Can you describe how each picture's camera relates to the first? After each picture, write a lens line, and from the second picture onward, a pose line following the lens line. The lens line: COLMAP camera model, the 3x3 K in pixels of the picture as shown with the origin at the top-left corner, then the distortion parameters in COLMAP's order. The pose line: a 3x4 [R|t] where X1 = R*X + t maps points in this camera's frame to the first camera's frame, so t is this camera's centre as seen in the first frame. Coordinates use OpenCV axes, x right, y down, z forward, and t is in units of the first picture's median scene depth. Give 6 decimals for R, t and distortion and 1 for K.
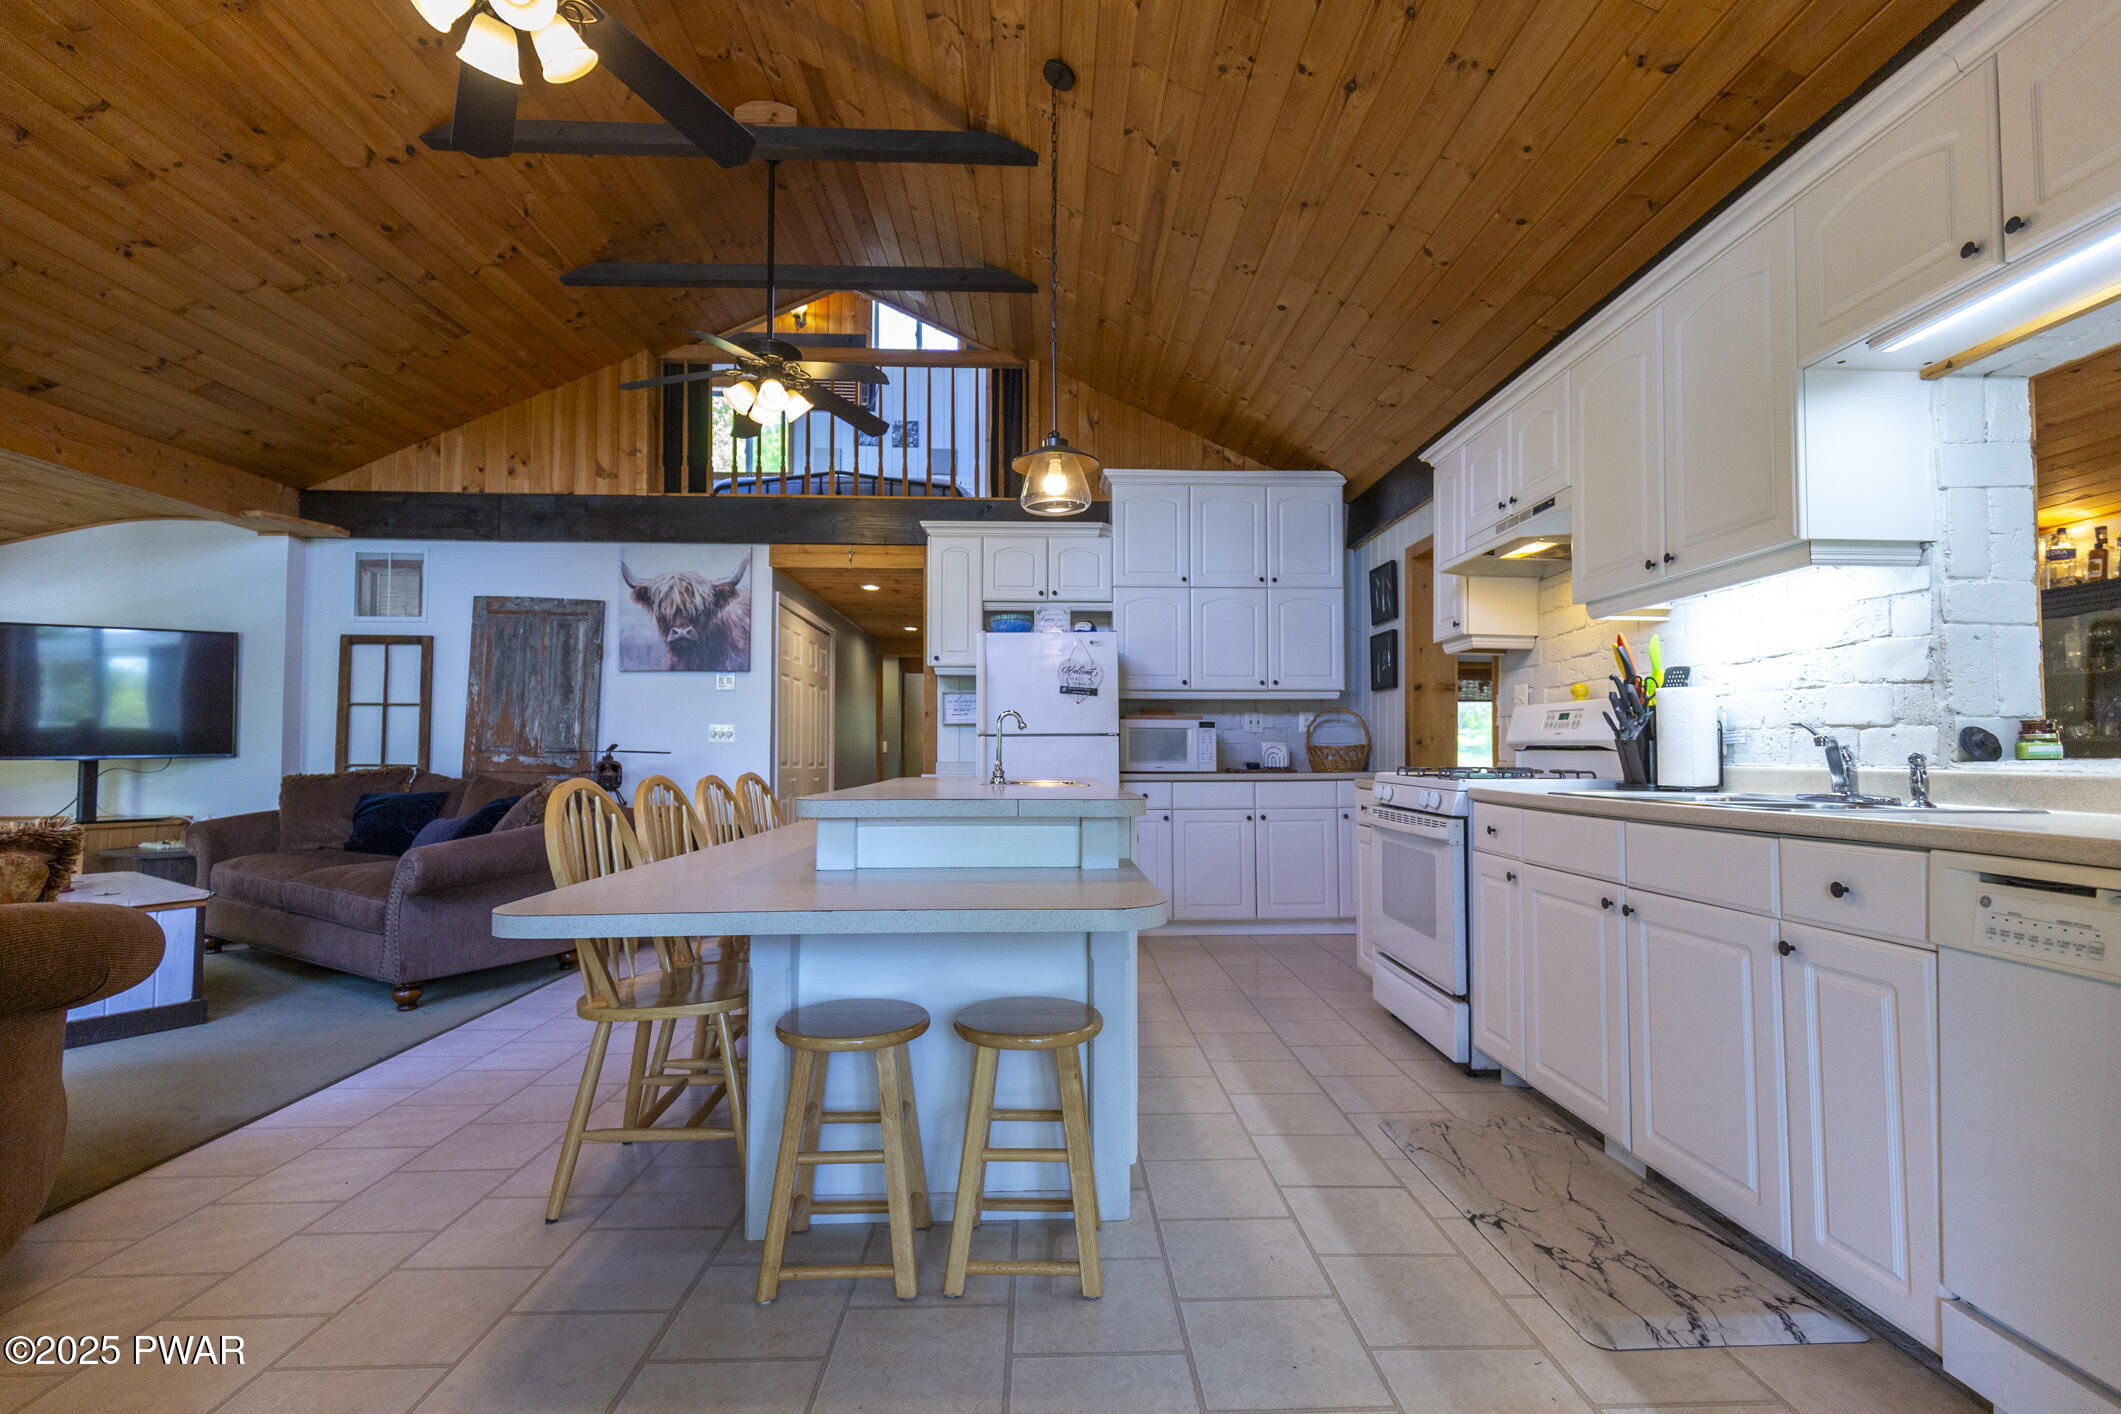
lens RADIAL K [[955.9, 0, 1082.7], [0, 955.9, 715.2], [0, 0, 1]] dist [0.001851, -0.000023]
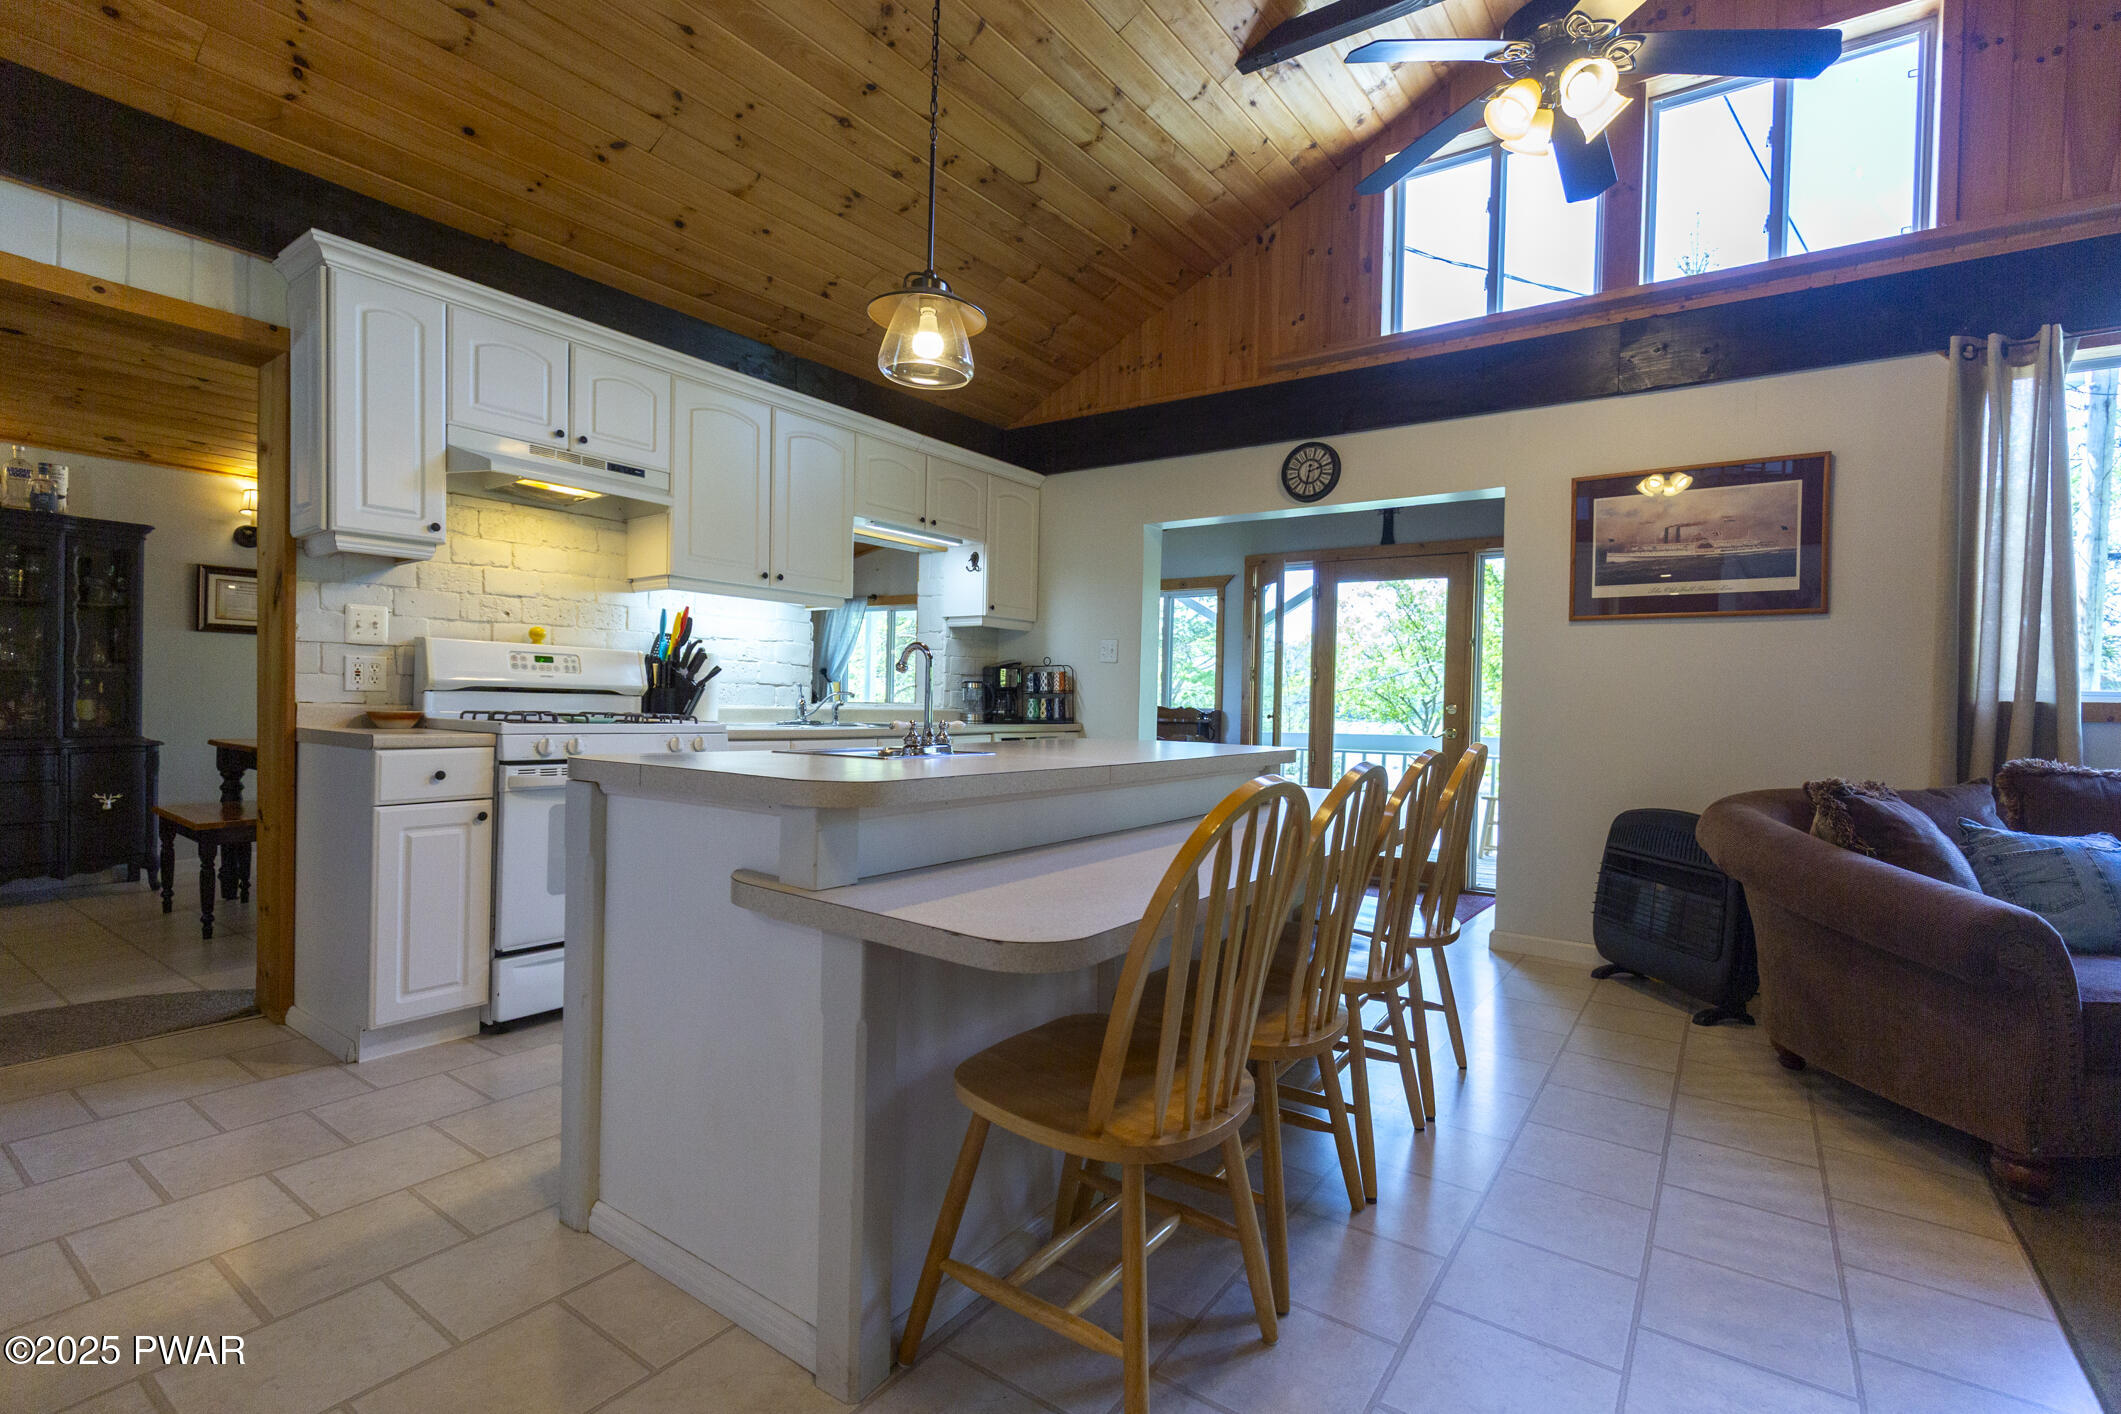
lens RADIAL K [[945.1, 0, 1076.4], [0, 945.1, 714.9], [0, 0, 1]] dist [0.003450, -0.000267]
pose [[-0.792406, -0.027648, 0.609367, -0.342604], [-0.048152, 0.998690, -0.017304, 0.031377], [-0.608091, -0.043055, -0.792699, 0.894469]]
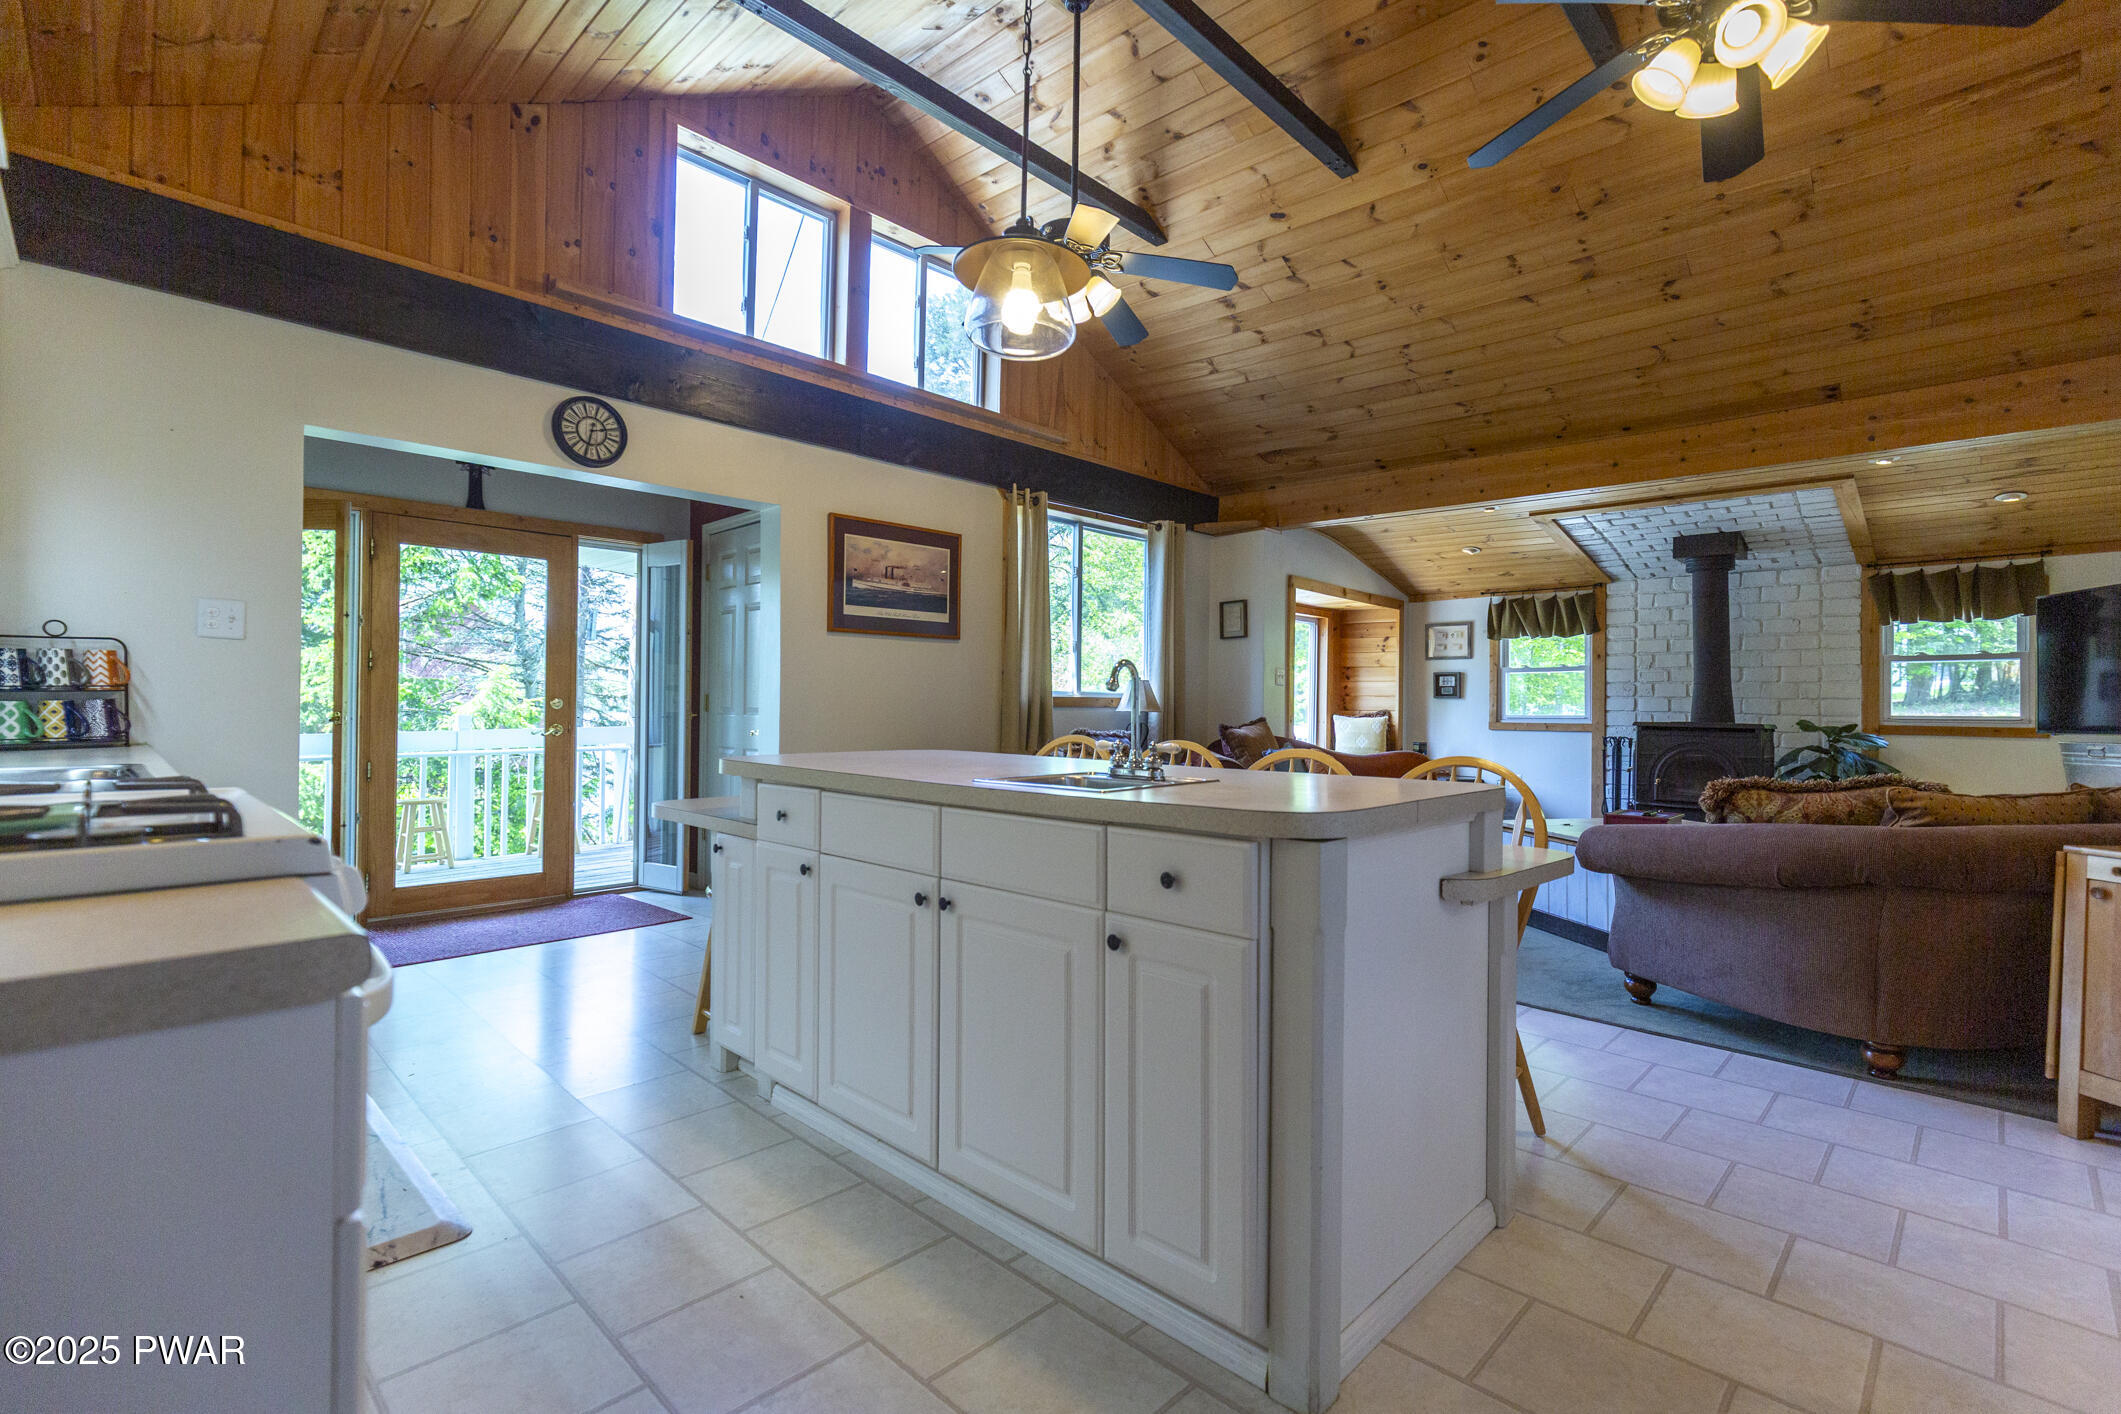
lens RADIAL K [[957.0, 0, 1060.5], [0, 957.0, 707.0], [0, 0, 1]] dist [0.000939, -0.000230]
pose [[-0.735550, -0.005414, -0.677449, 0.226385], [0.015813, 0.999558, -0.025157, 0.023438], [0.677286, -0.029217, -0.735140, 0.878886]]
